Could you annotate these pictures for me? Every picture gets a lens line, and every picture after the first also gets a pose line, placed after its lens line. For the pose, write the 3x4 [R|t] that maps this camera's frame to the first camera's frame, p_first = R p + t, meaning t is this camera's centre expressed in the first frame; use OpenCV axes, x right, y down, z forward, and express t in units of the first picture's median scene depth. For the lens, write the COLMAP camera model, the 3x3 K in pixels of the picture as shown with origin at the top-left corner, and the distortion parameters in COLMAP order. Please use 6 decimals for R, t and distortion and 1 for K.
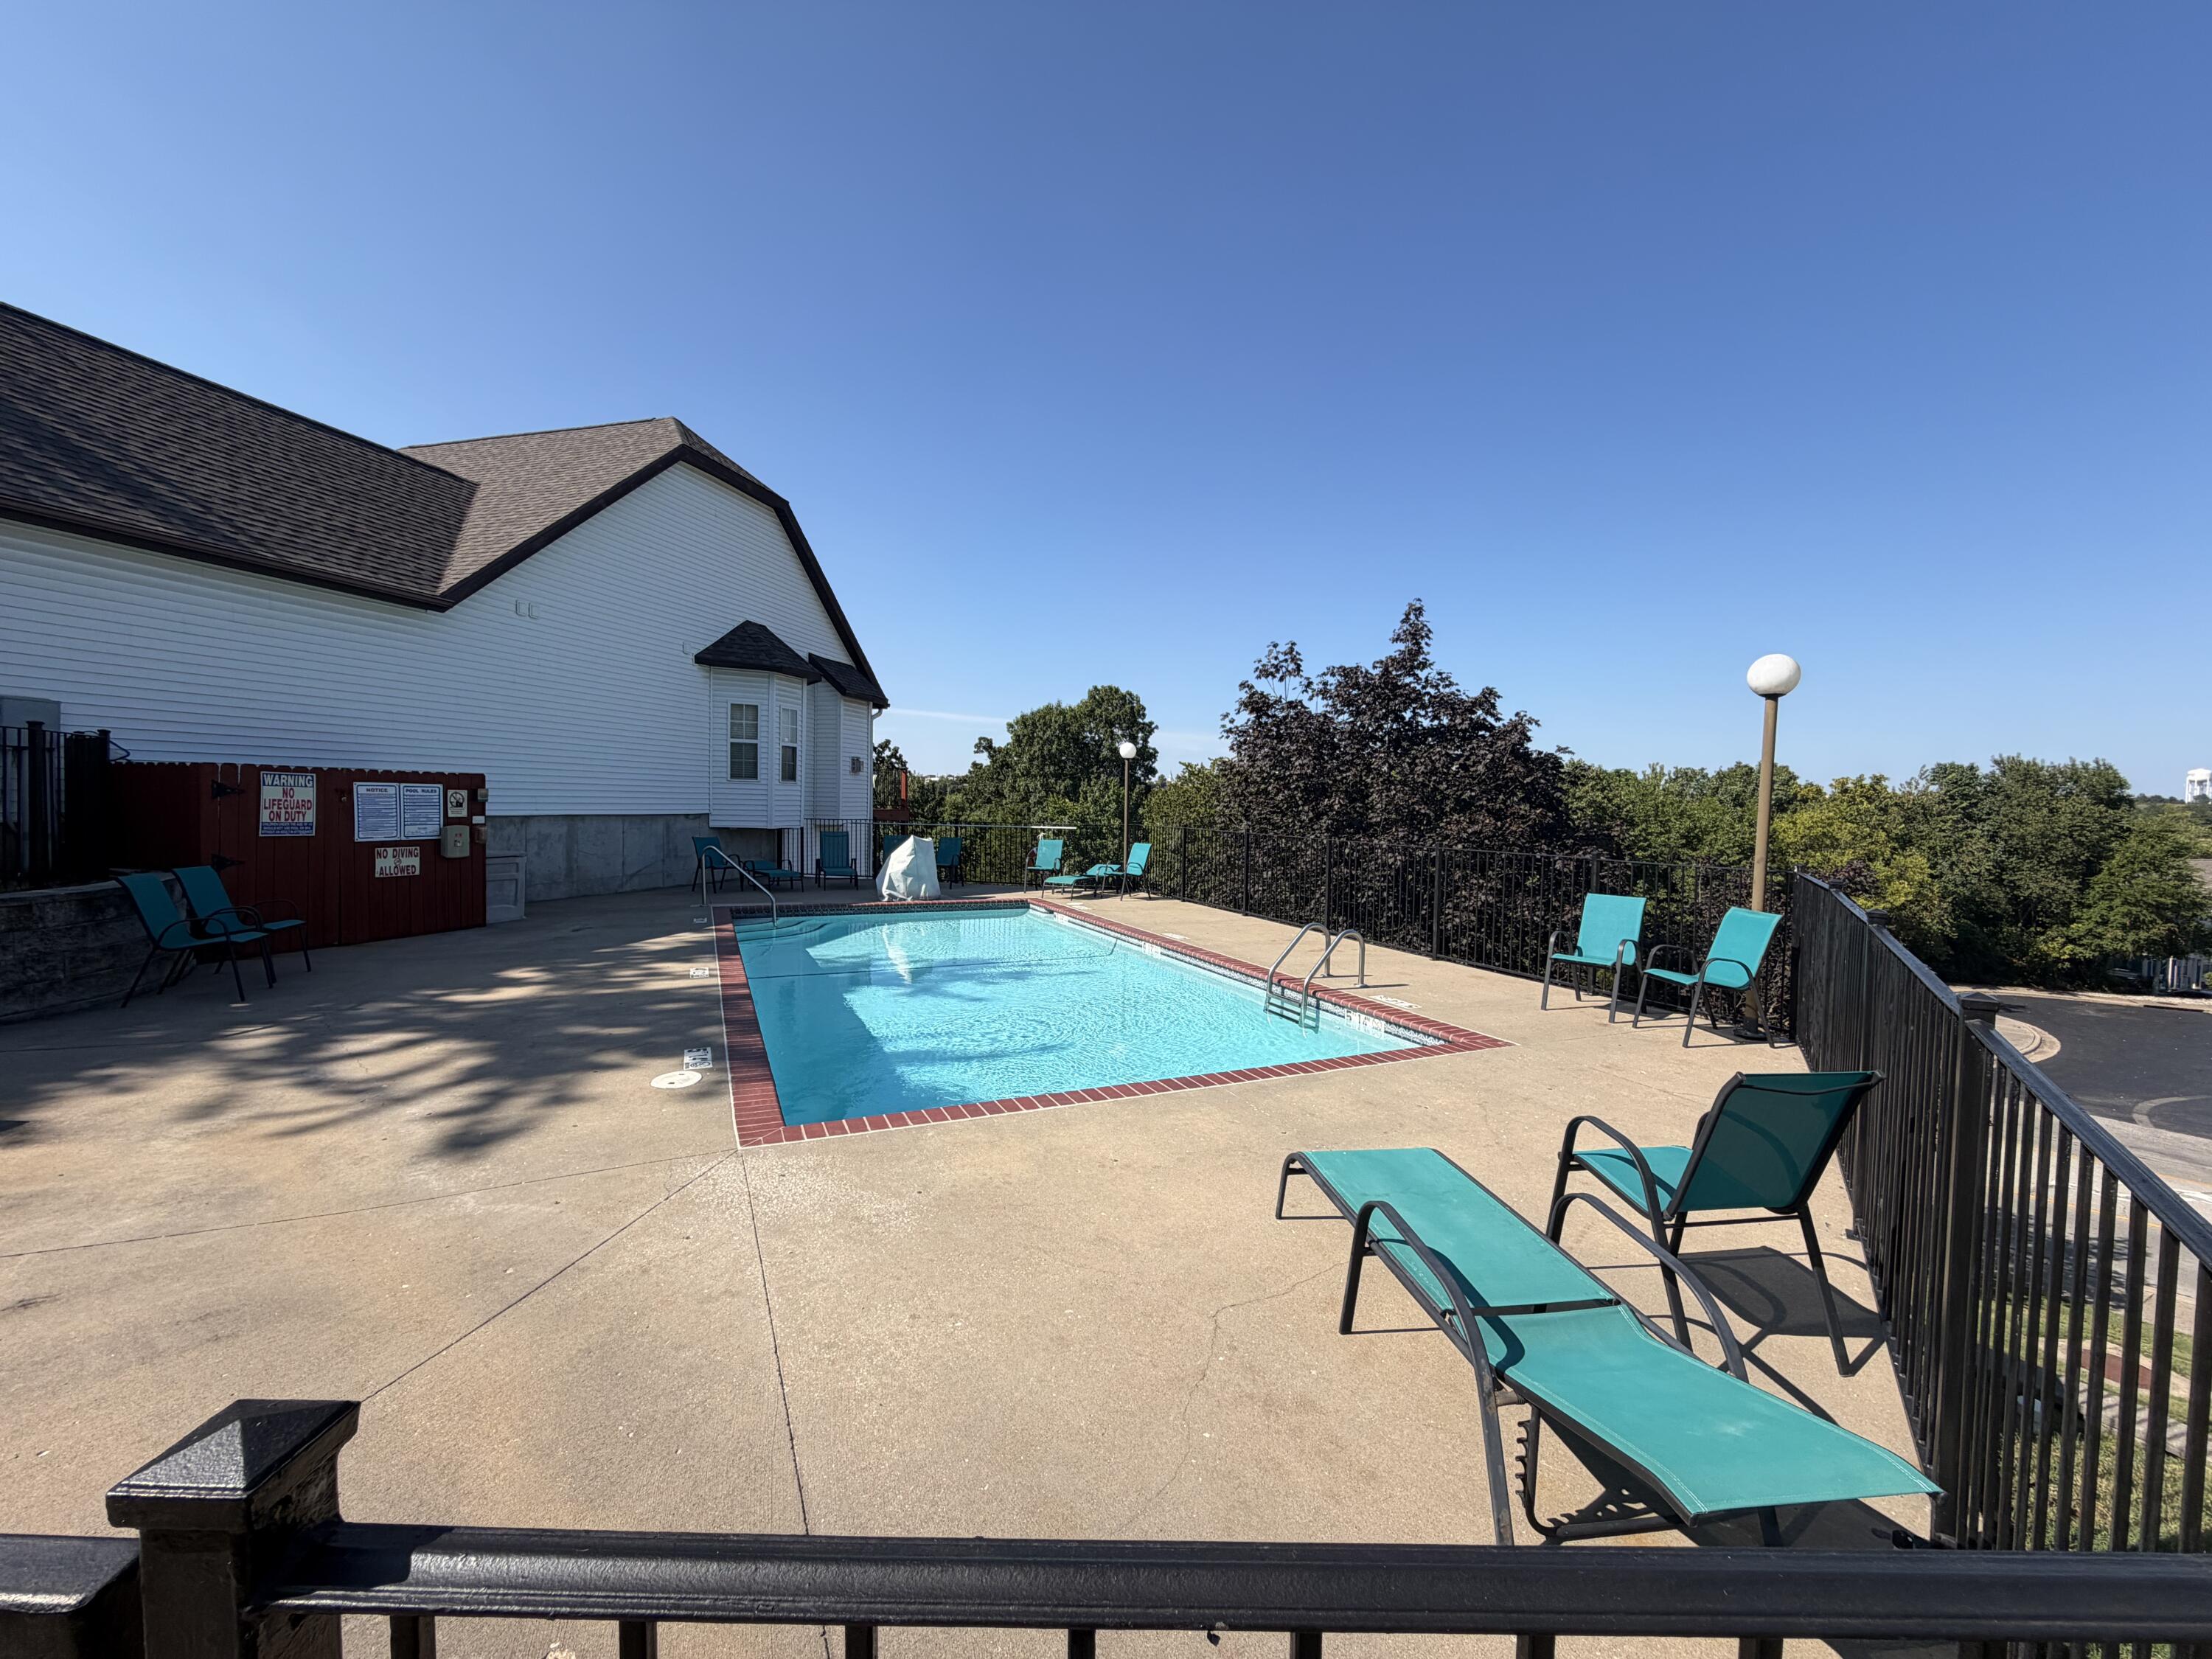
lens RADIAL K [[881.4, 0, 1094.3], [0, 881.4, 828.0], [0, 0, 1]] dist [-0.000167, -0.000455]
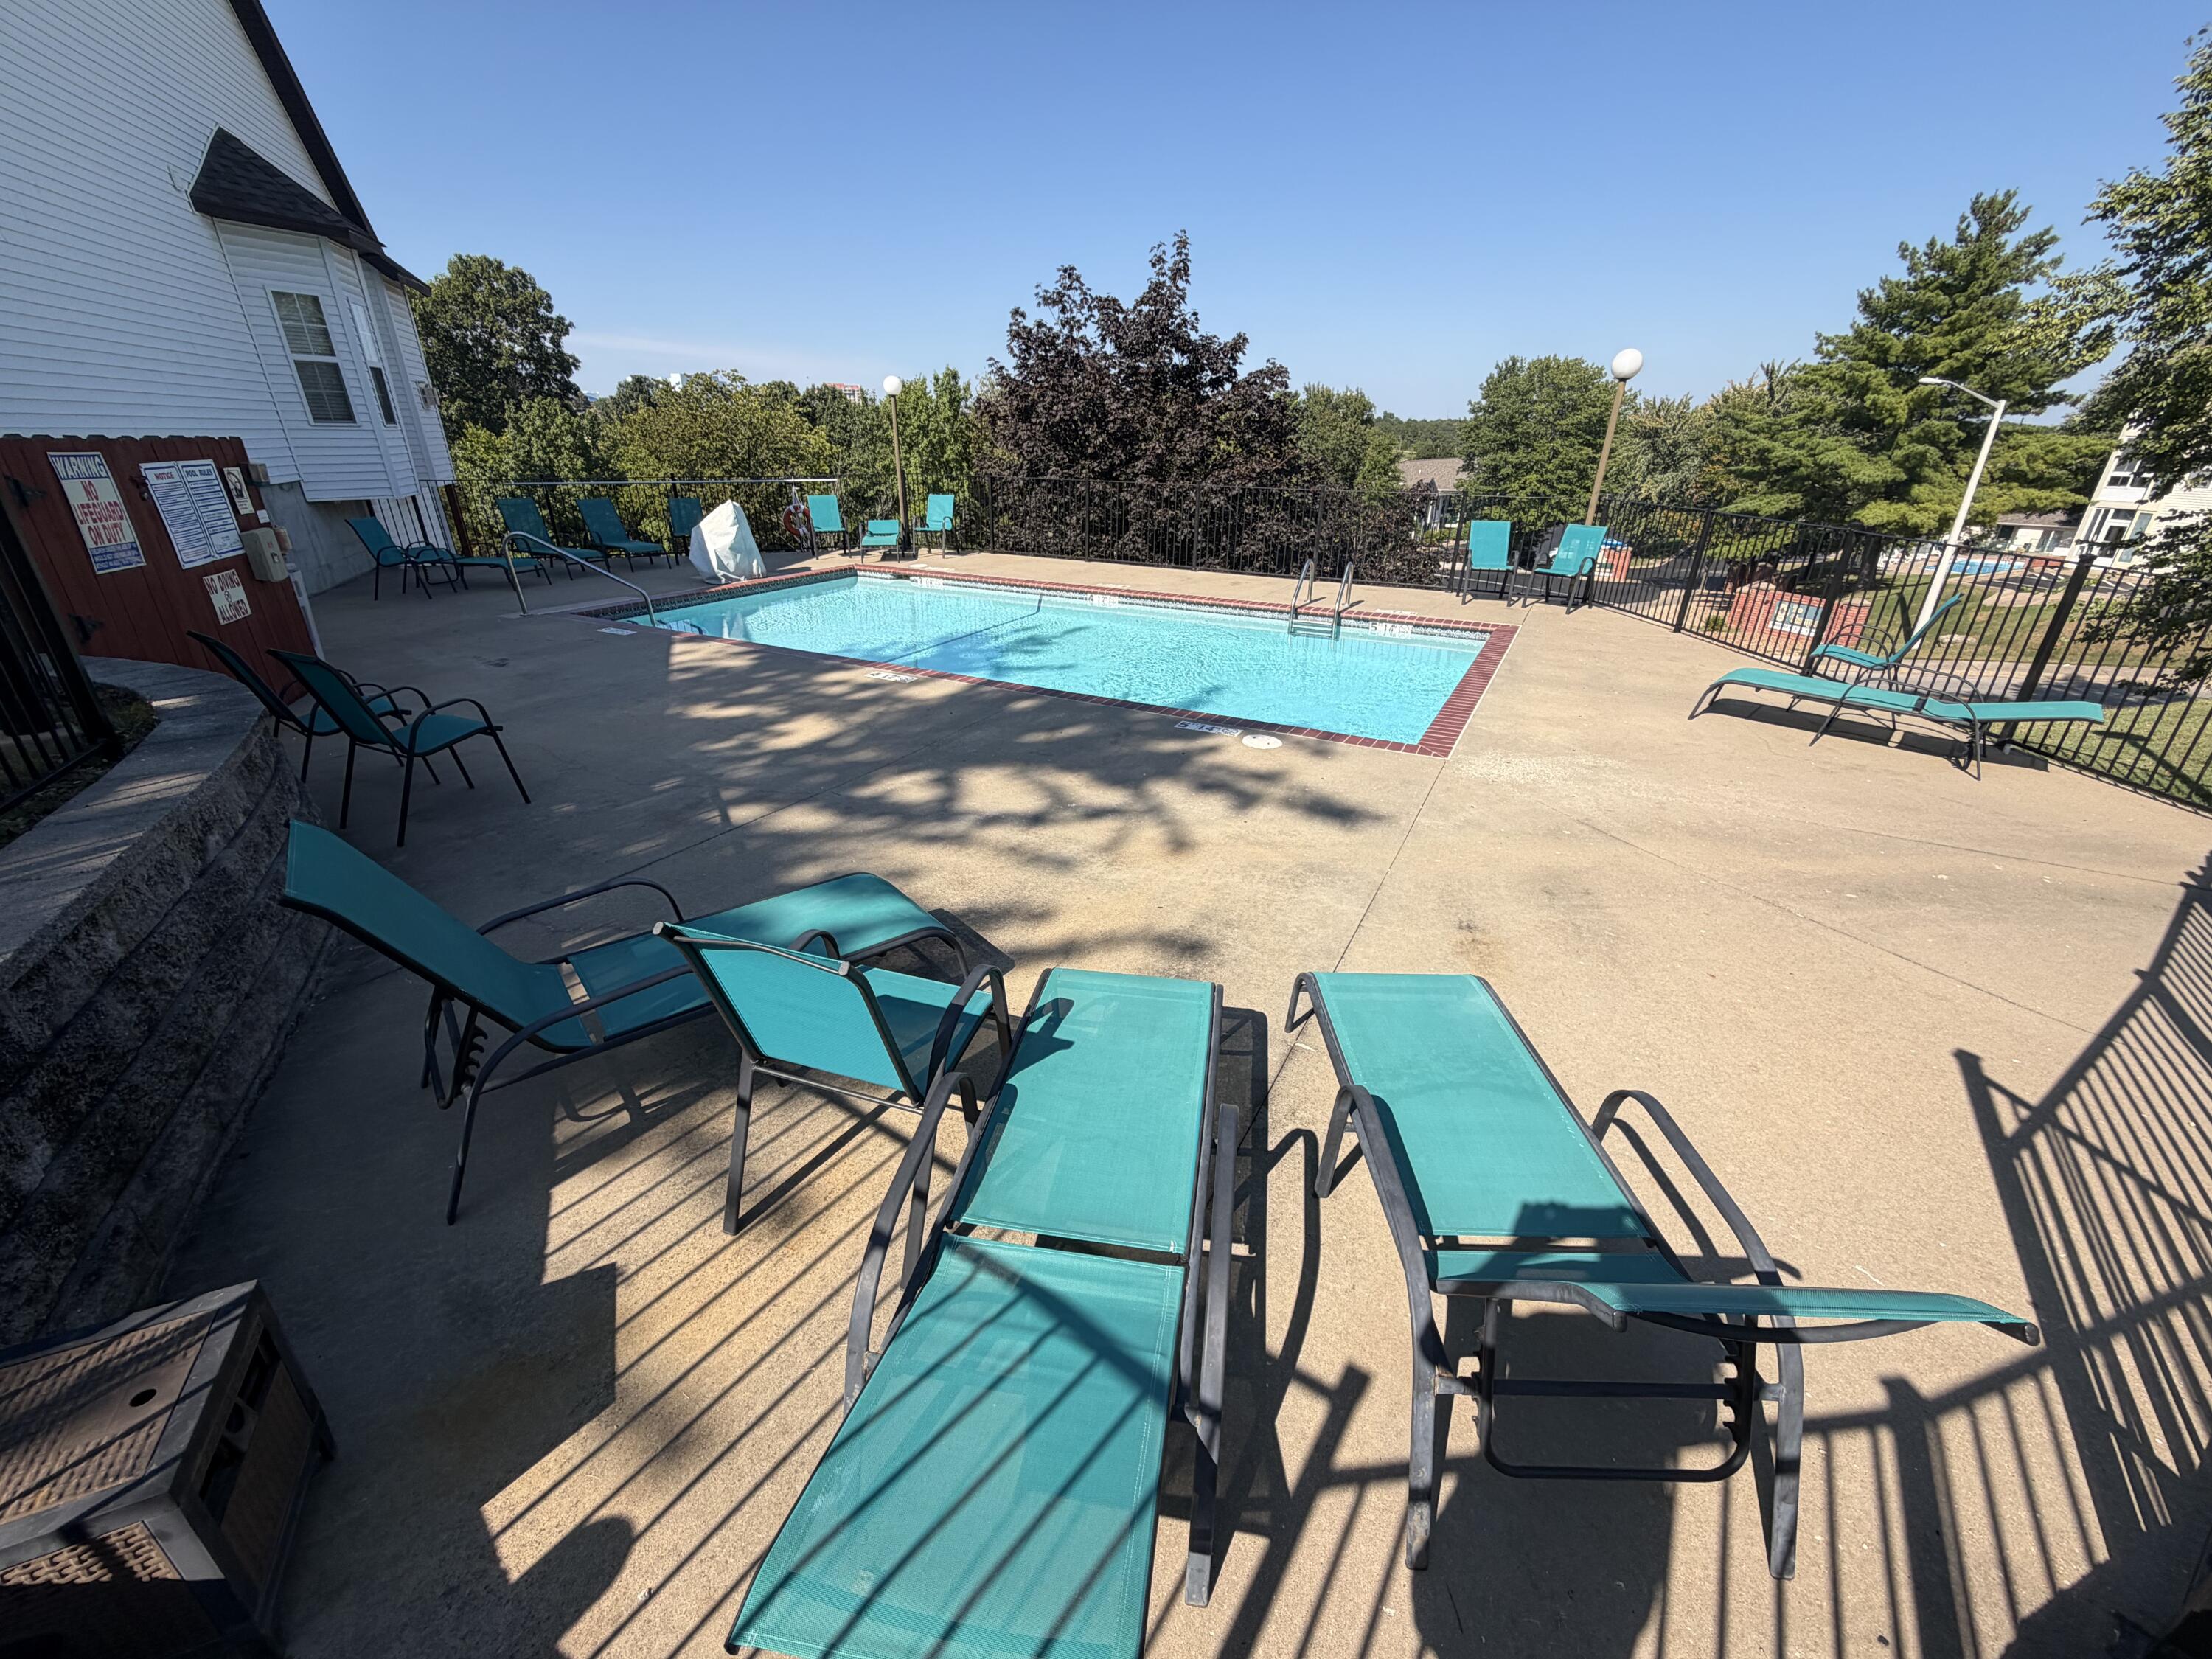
lens RADIAL K [[881.4, 0, 1094.3], [0, 881.4, 828.0], [0, 0, 1]] dist [-0.000167, -0.000455]
pose [[0.807734, -0.253122, 0.532442, -0.427619], [0.025147, 0.917109, 0.397842, -0.028769], [-0.589010, -0.307961, 0.747146, 0.072575]]
